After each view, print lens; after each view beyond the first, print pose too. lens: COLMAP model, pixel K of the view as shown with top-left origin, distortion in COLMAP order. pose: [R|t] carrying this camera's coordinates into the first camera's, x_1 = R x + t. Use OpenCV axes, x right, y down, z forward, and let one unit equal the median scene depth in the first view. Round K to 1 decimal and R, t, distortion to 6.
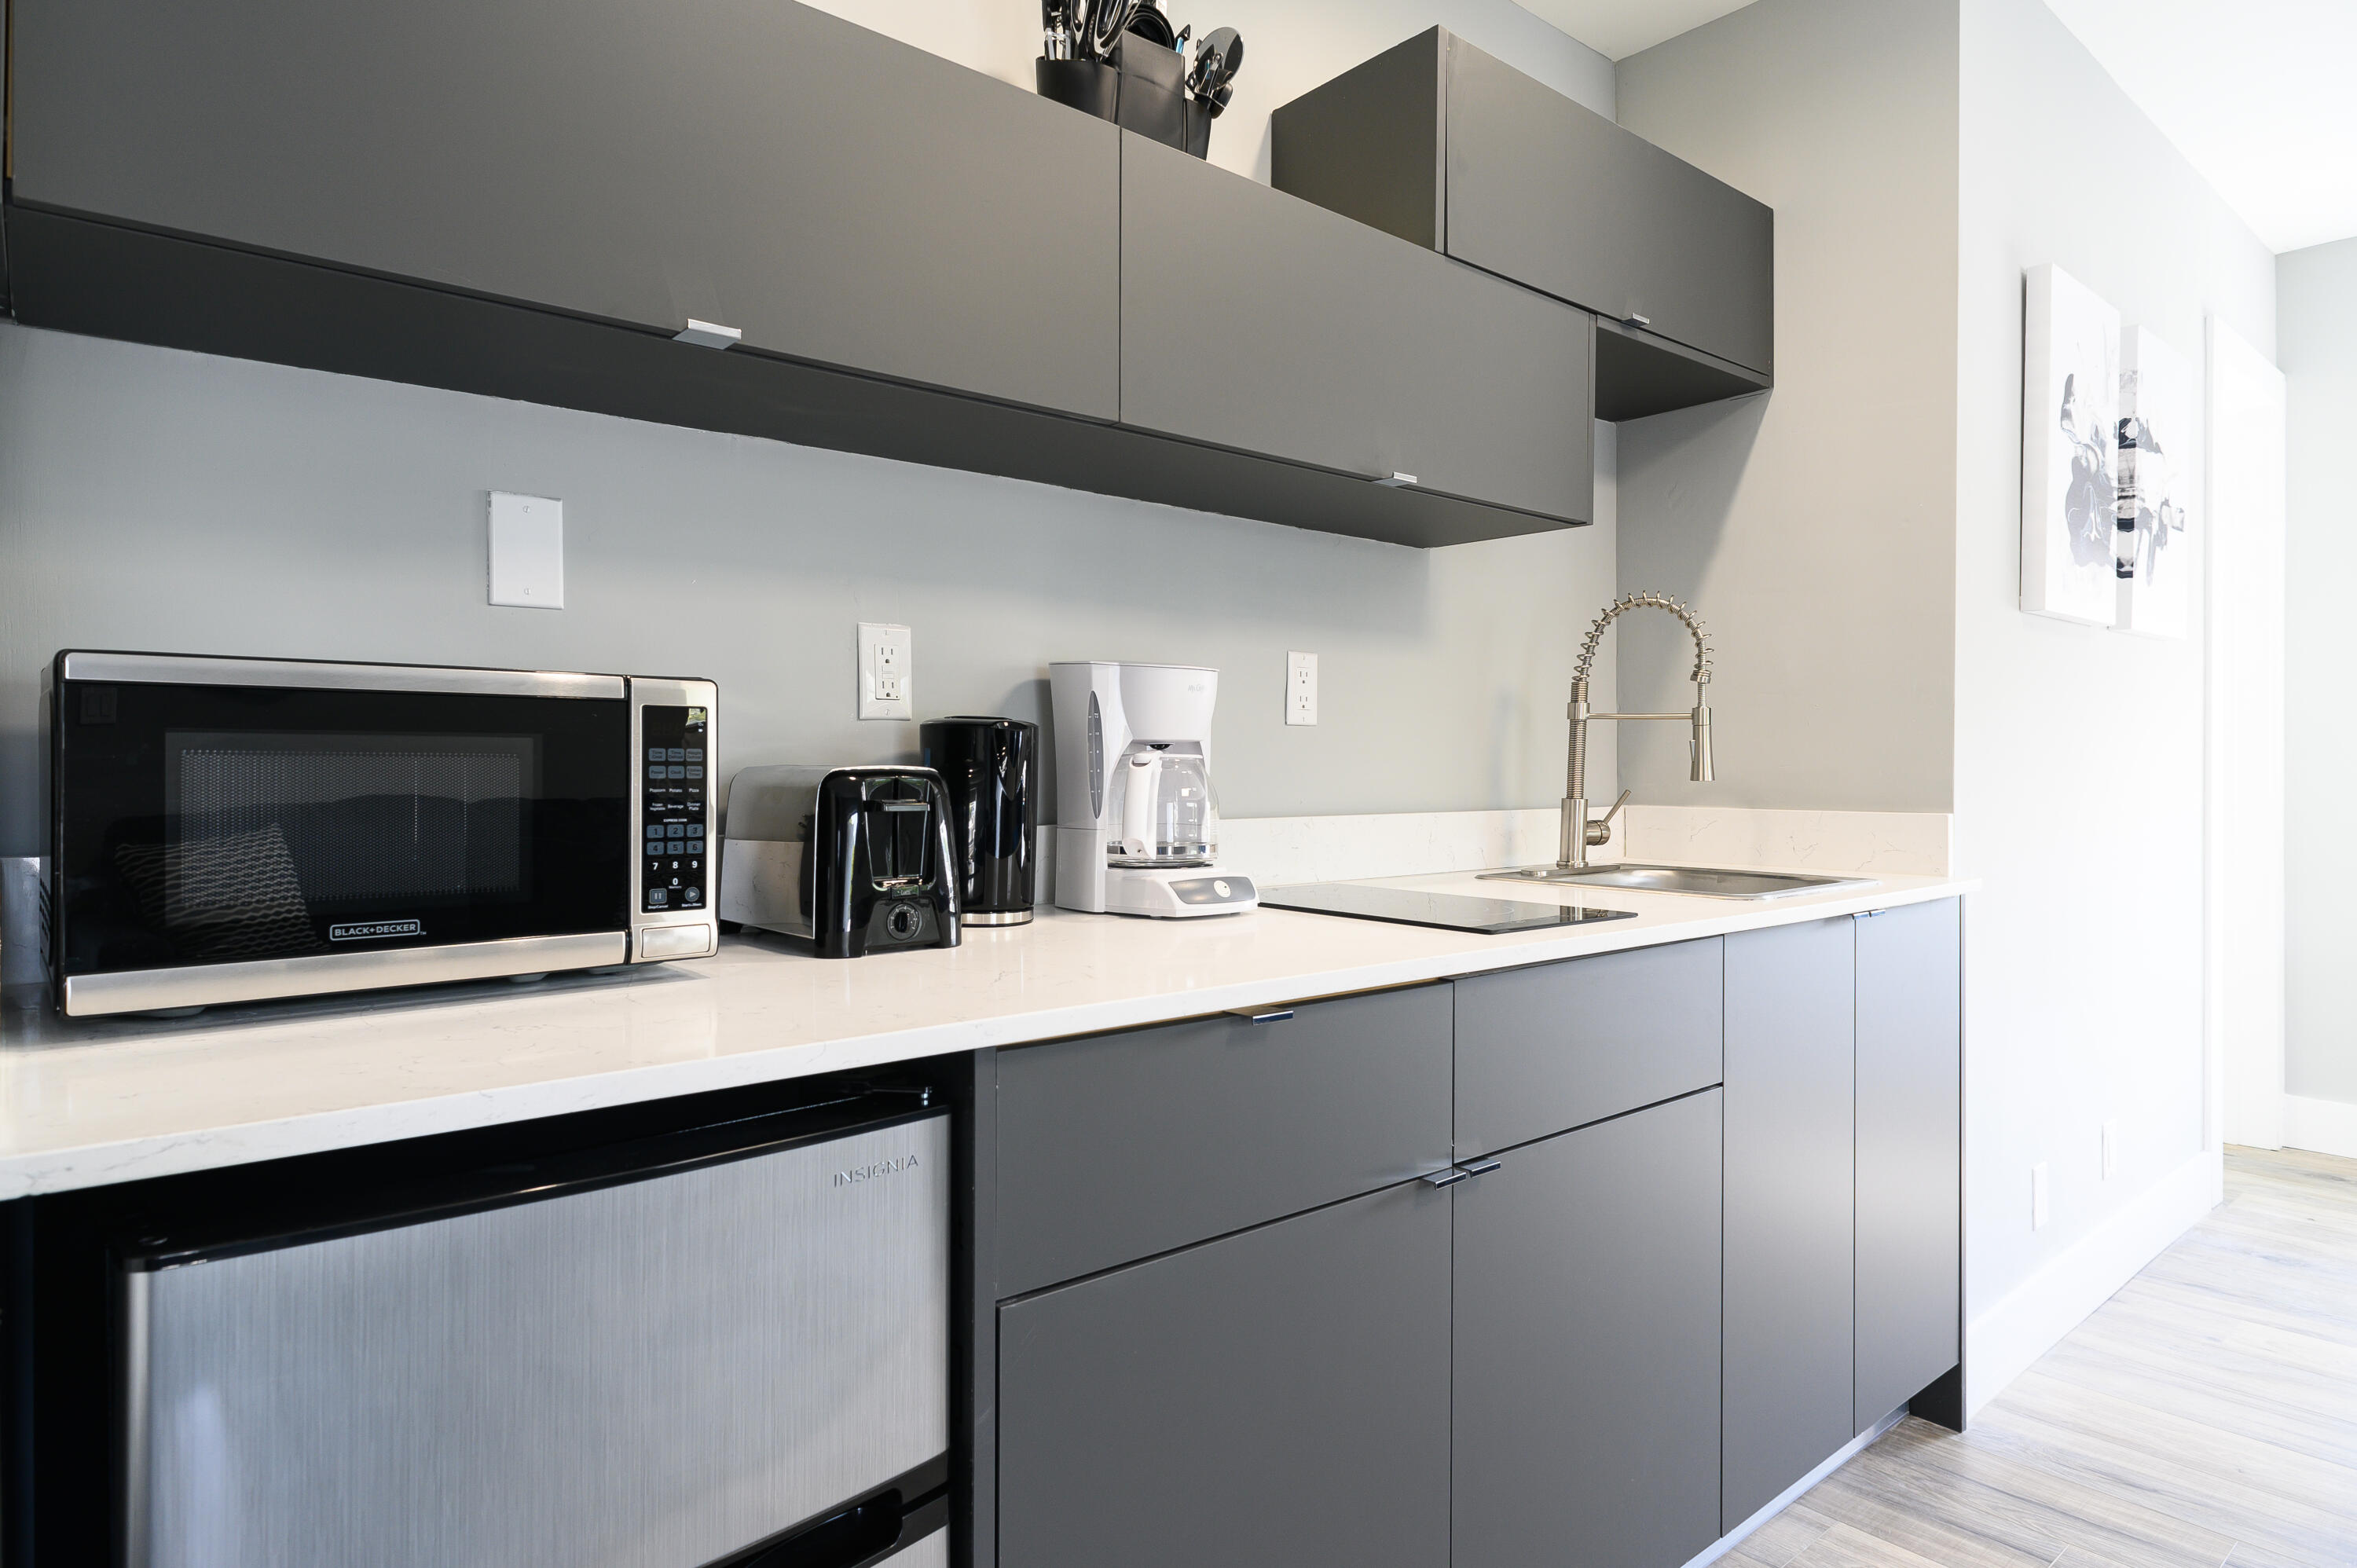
lens RADIAL K [[1331.5, 0, 1183.2], [0, 1331.5, 771.8], [0, 0, 1]] dist [0.000195, -0.001930]
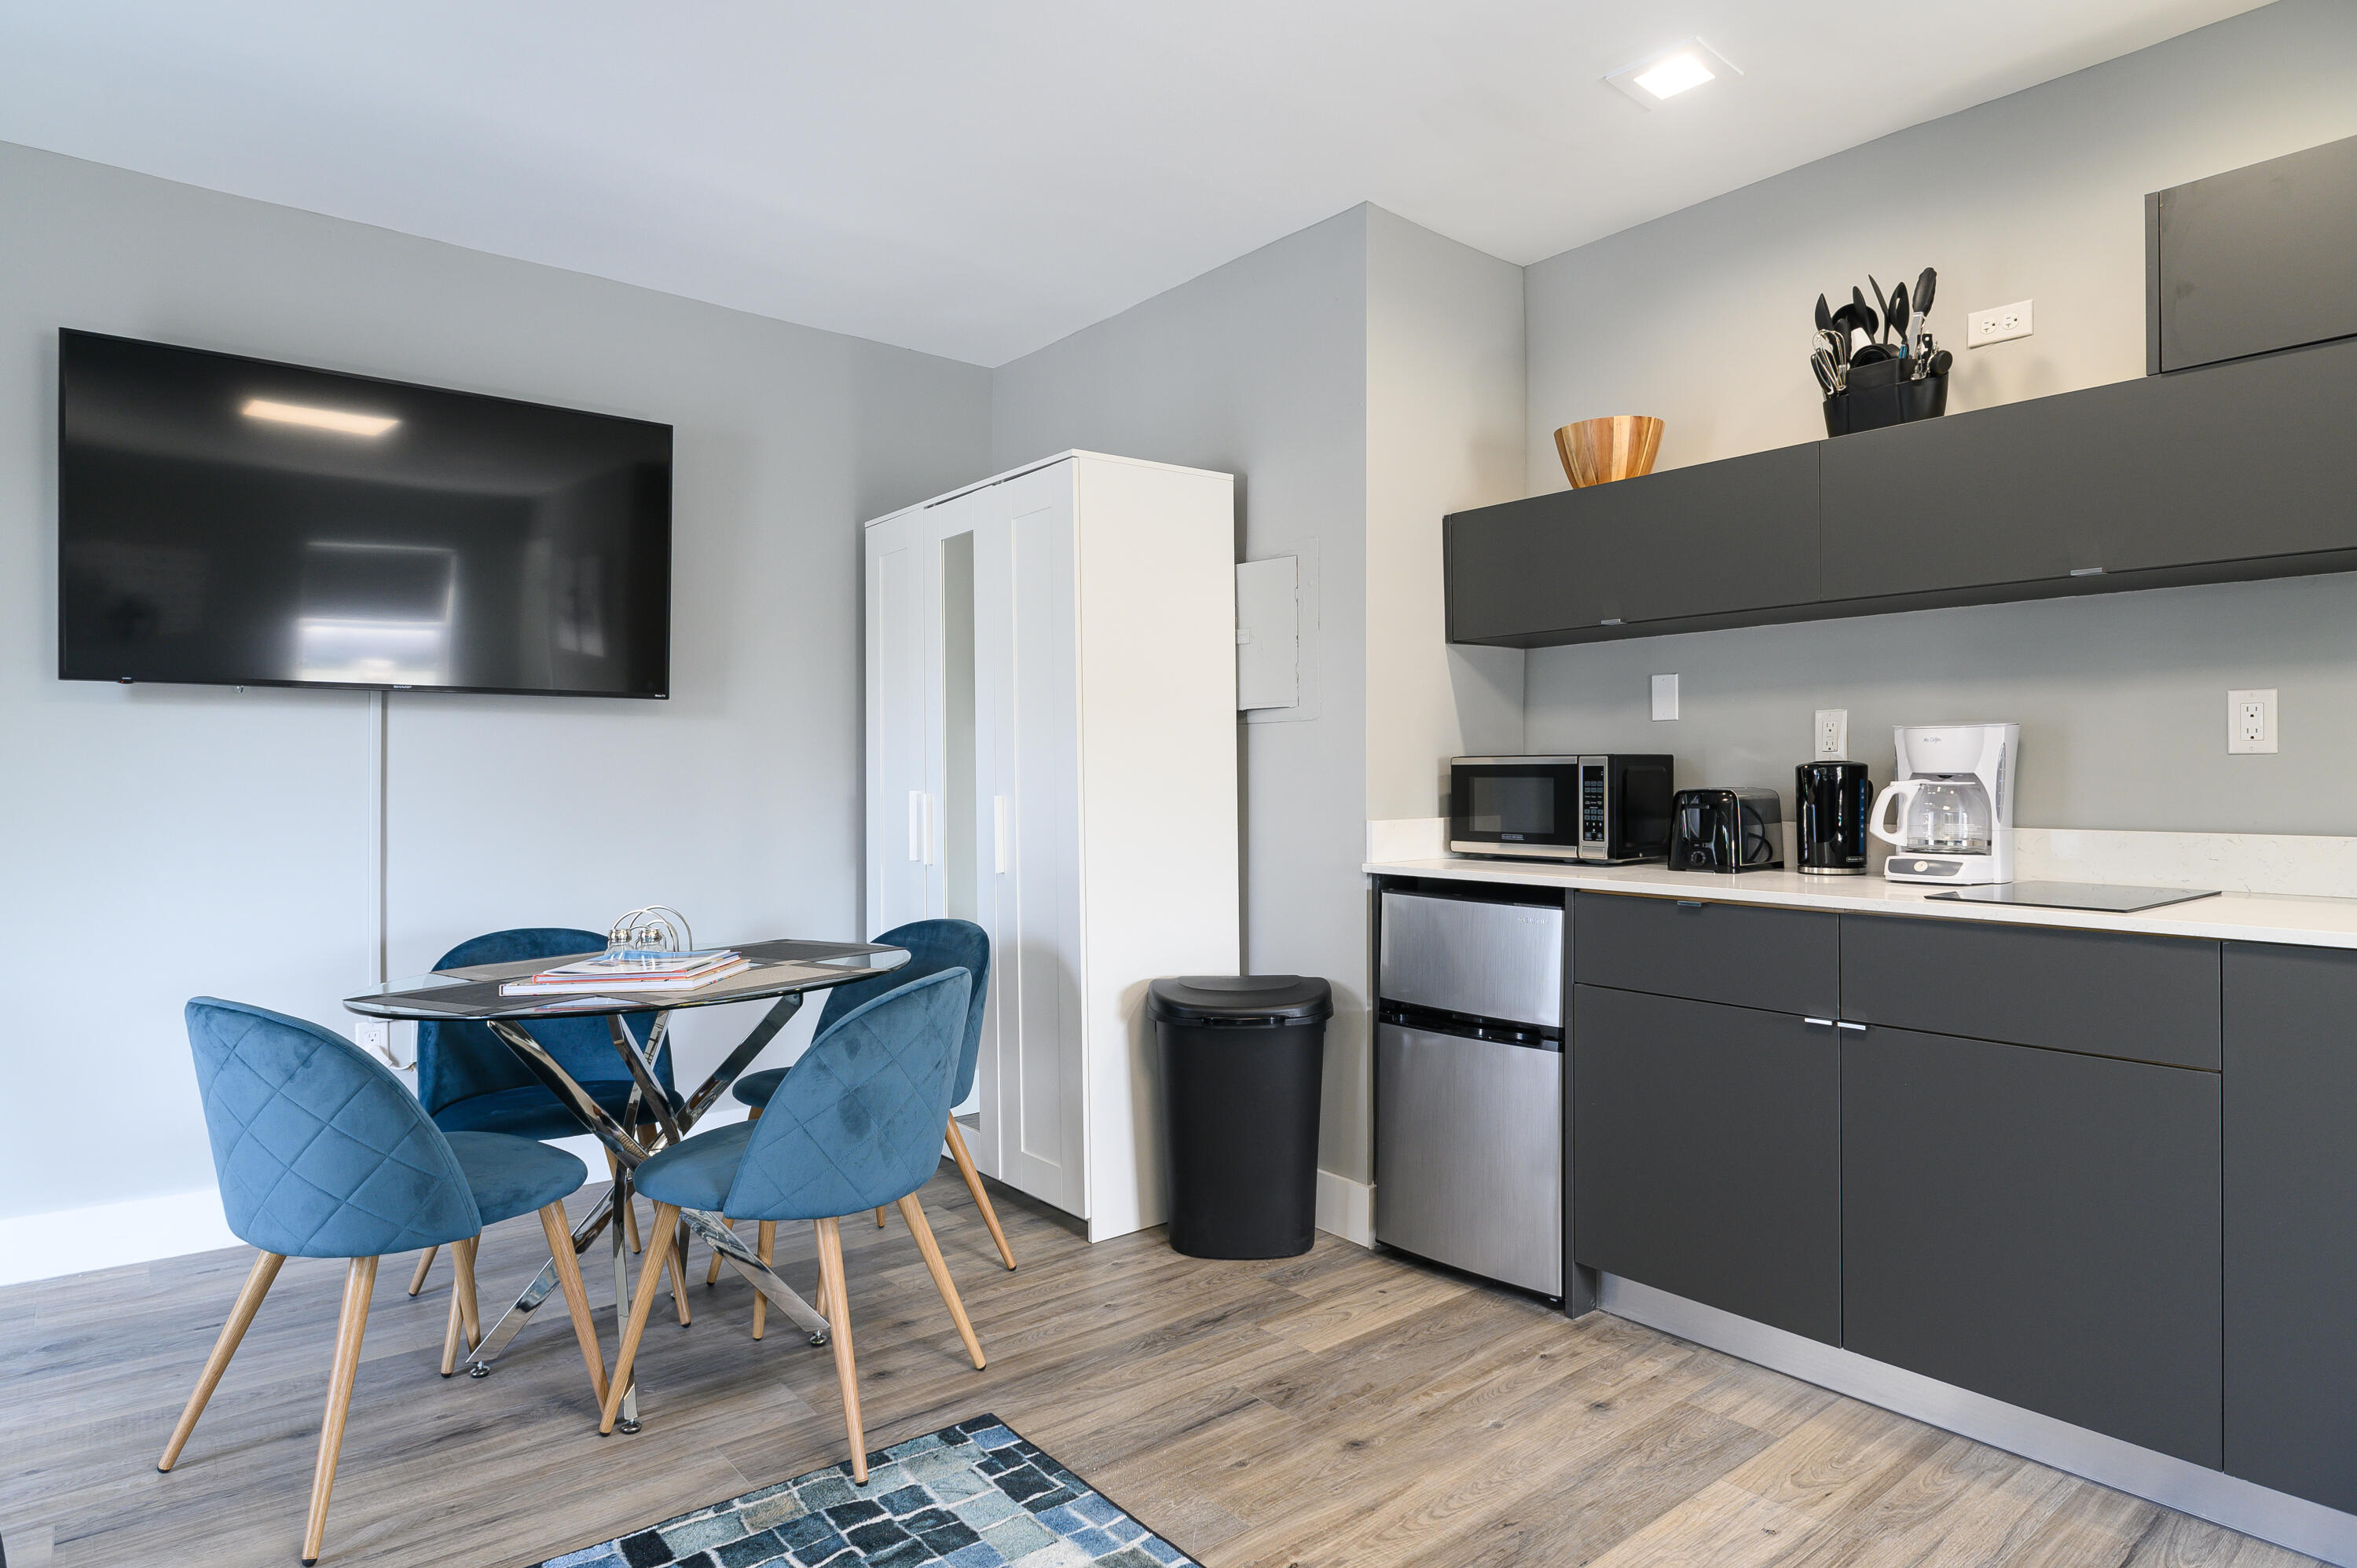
lens RADIAL K [[1320.8, 0, 1176.3], [0, 1320.8, 774.1], [0, 0, 1]] dist [-0.001249, -0.001780]
pose [[-0.011071, -0.002539, -0.999935, 1.626358], [-0.002968, 0.999992, -0.002506, -0.016082], [0.999934, 0.002940, -0.011078, 0.124488]]
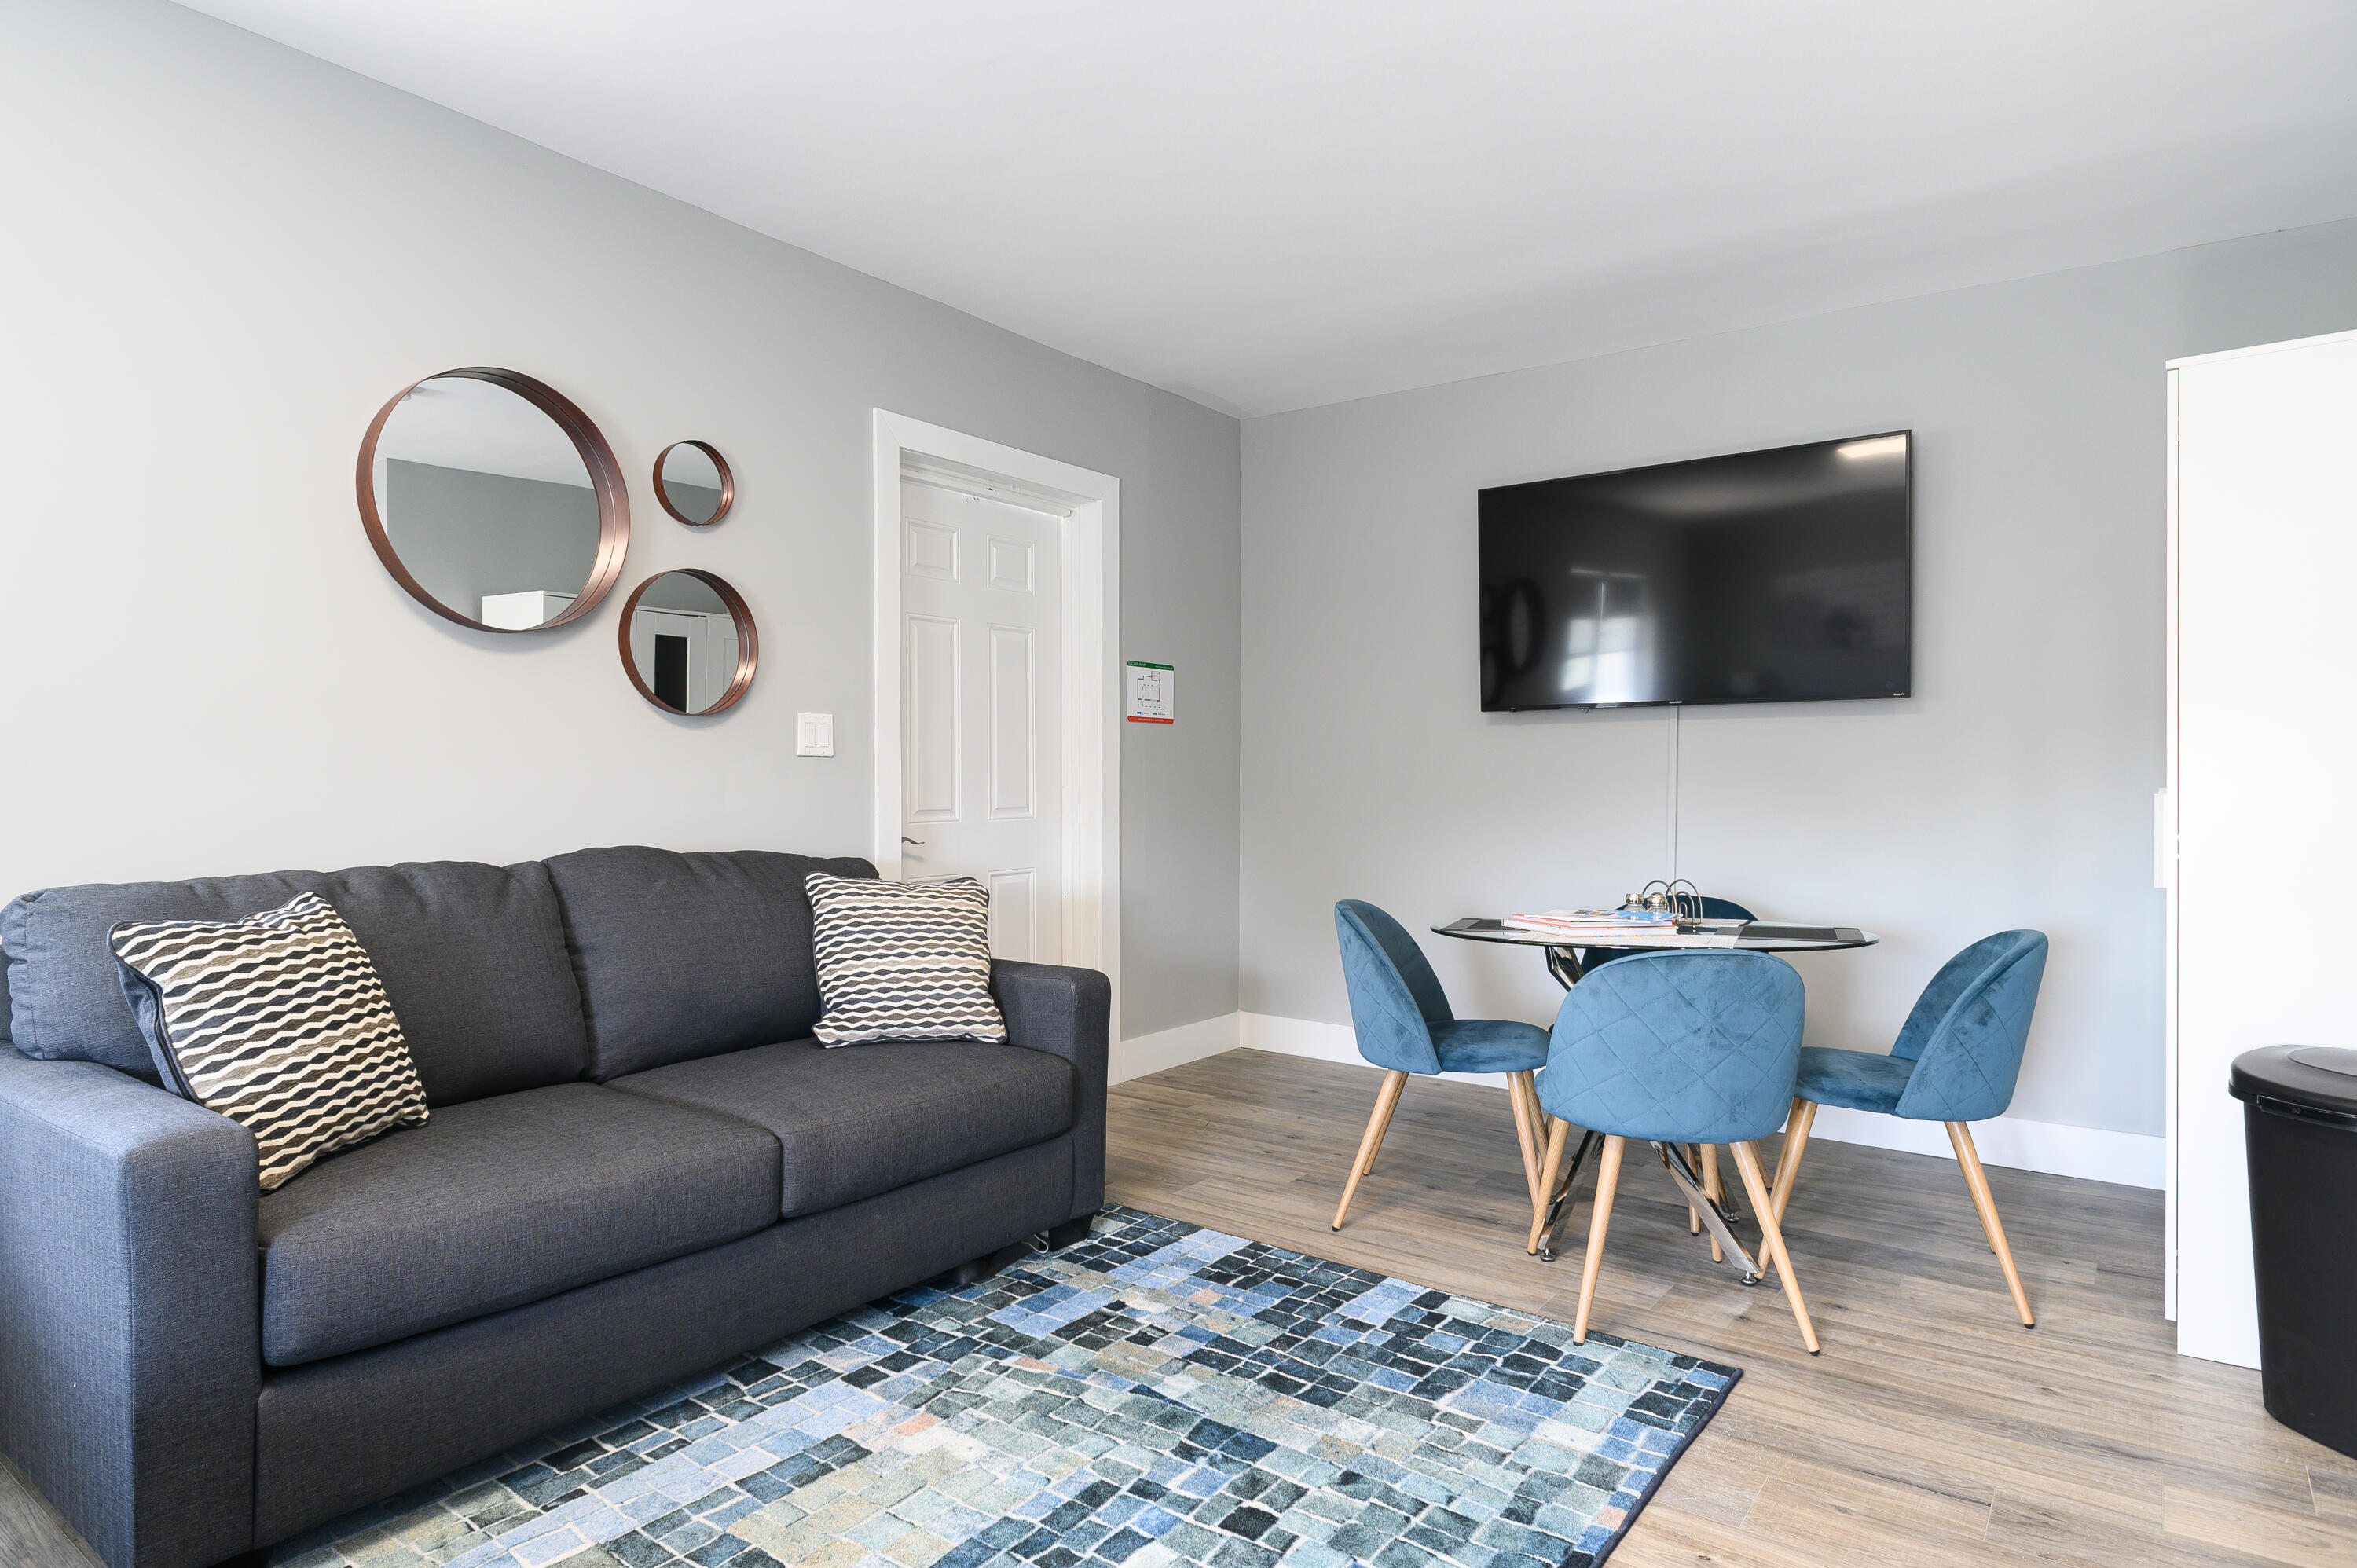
lens RADIAL K [[1331.5, 0, 1183.2], [0, 1331.5, 771.8], [0, 0, 1]] dist [0.000195, -0.001930]
pose [[-0.970743, -0.001418, -0.240116, 1.185490], [-0.001164, 0.999999, -0.001198, -0.012189], [0.240118, -0.000884, -0.970743, 1.252802]]
